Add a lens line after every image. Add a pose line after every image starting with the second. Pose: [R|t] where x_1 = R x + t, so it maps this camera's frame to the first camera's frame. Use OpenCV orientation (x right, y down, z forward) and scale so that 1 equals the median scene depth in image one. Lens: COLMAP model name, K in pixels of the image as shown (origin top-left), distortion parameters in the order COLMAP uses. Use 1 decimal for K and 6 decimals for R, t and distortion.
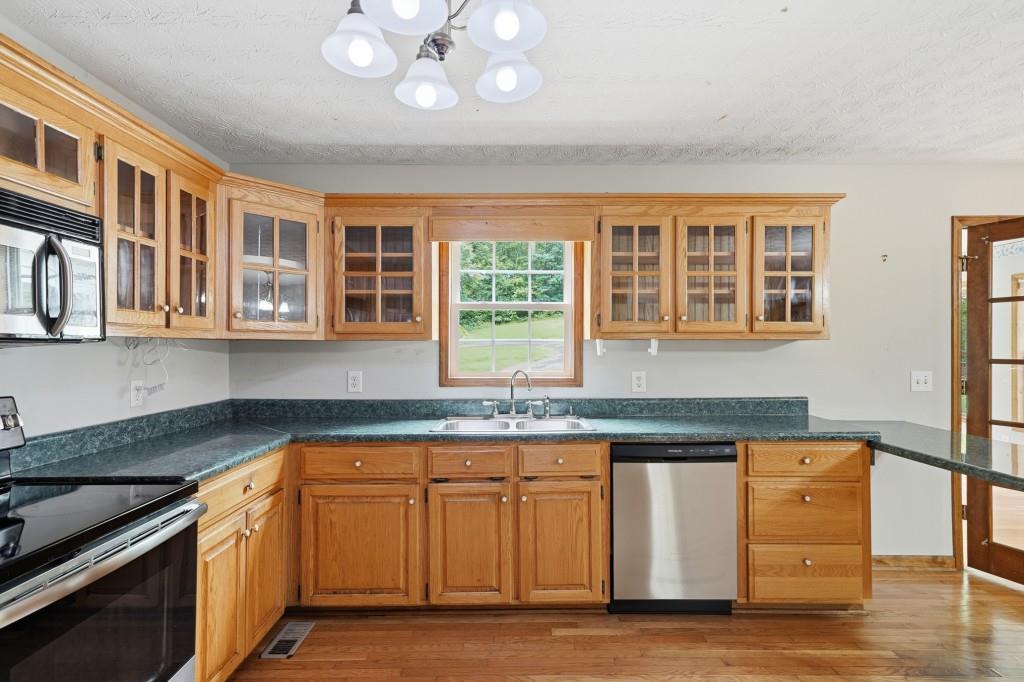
lens RADIAL K [[502.3, 0, 509.4], [0, 502.3, 345.9], [0, 0, 1]] dist [0.003576, 0.001857]
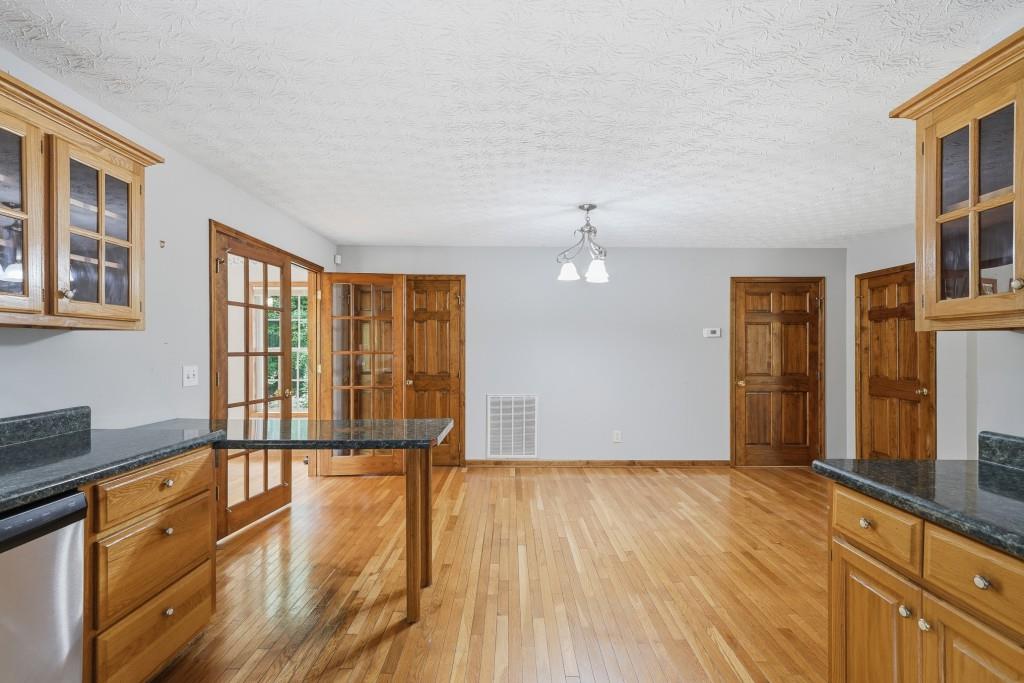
lens RADIAL K [[472.3, 0, 518.5], [0, 472.3, 345.8], [0, 0, 1]] dist [-0.003155, 0.002367]
pose [[-0.018947, 0.004313, 0.999811, -0.137550], [-0.004916, 0.999978, -0.004407, 0.012843], [-0.999808, -0.004998, -0.018925, 0.413176]]
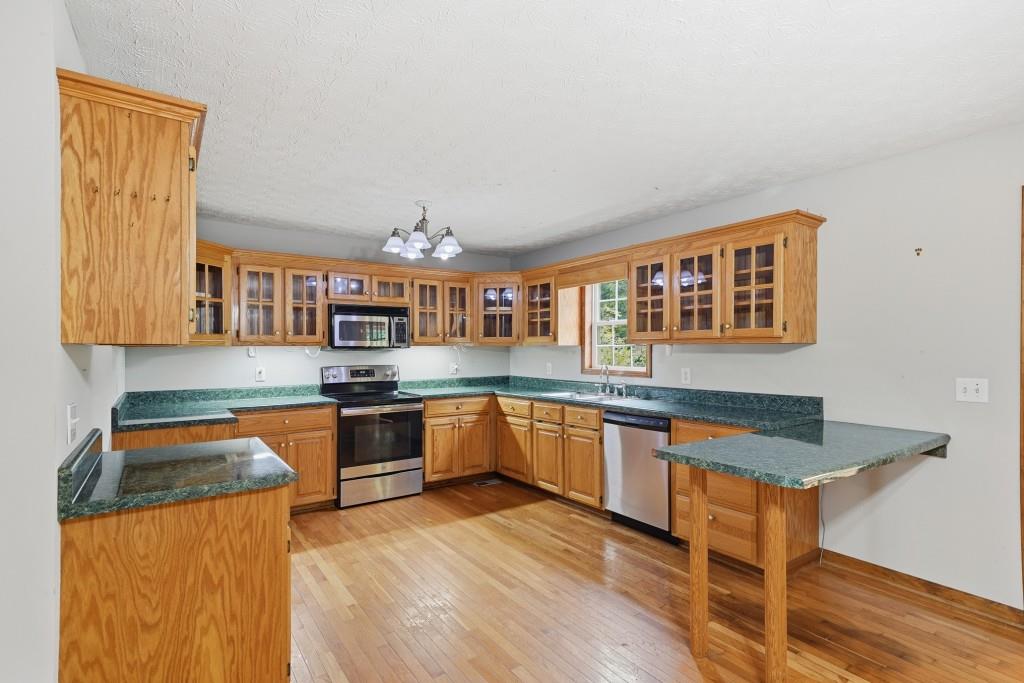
lens RADIAL K [[502.3, 0, 510.1], [0, 502.3, 345.1], [0, 0, 1]] dist [0.003576, 0.001857]
pose [[0.570389, -0.007312, -0.821342, 1.200535], [0.004110, 0.999973, -0.006047, -0.003252], [0.821364, 0.000074, 0.570404, -0.137085]]
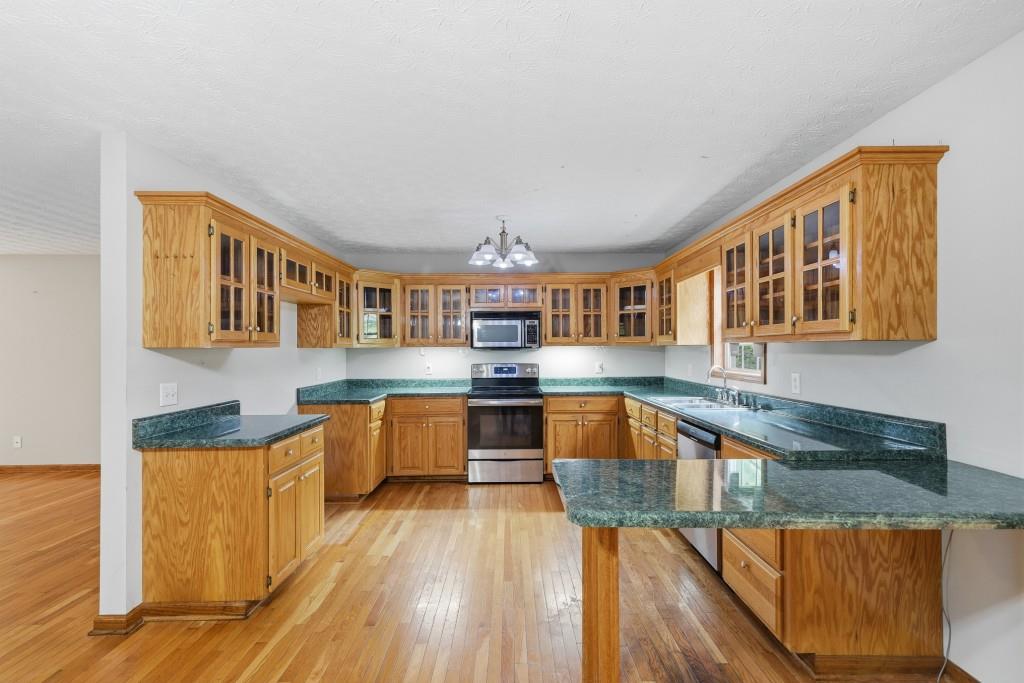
lens RADIAL K [[472.3, 0, 508.0], [0, 472.3, 342.7], [0, 0, 1]] dist [-0.003155, 0.002367]
pose [[-0.002467, -0.013158, -0.999910, 1.363389], [0.007167, 0.999888, -0.013176, -0.003094], [0.999971, -0.007199, -0.002372, 0.470134]]
